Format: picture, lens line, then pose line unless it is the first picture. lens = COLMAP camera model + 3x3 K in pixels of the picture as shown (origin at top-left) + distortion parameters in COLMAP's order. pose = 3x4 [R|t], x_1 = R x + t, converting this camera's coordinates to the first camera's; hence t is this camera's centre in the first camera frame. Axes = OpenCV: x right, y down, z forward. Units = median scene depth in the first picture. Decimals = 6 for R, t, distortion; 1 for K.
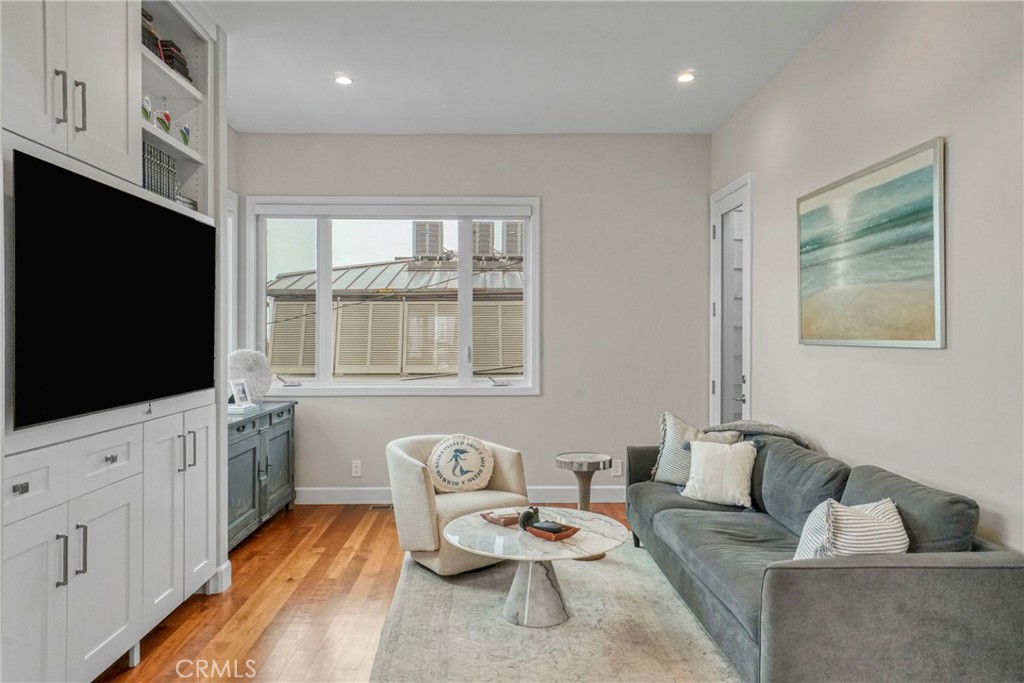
lens RADIAL K [[670.2, 0, 505.9], [0, 670.2, 338.4], [0, 0, 1]] dist [0.000503, -0.001140]
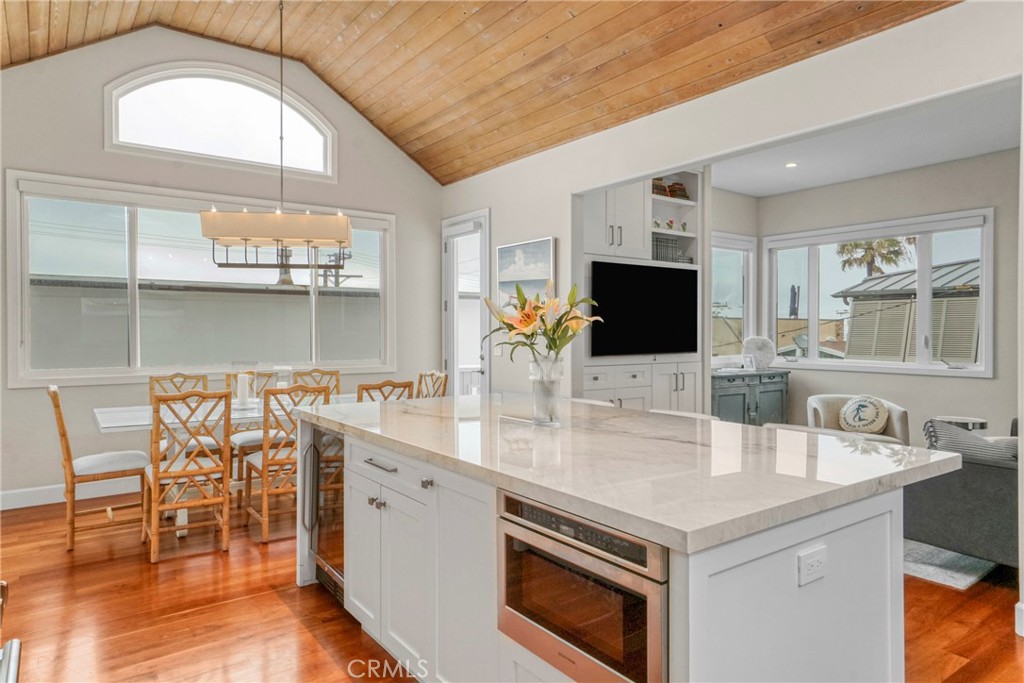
lens RADIAL K [[631.5, 0, 512.5], [0, 631.5, 337.3], [0, 0, 1]] dist [-0.003677, 0.000871]
pose [[0.574719, 0.007474, -0.818317, 0.608245], [-0.006102, 0.999970, 0.004847, 0.018517], [0.818328, 0.002207, 0.574747, -0.398202]]
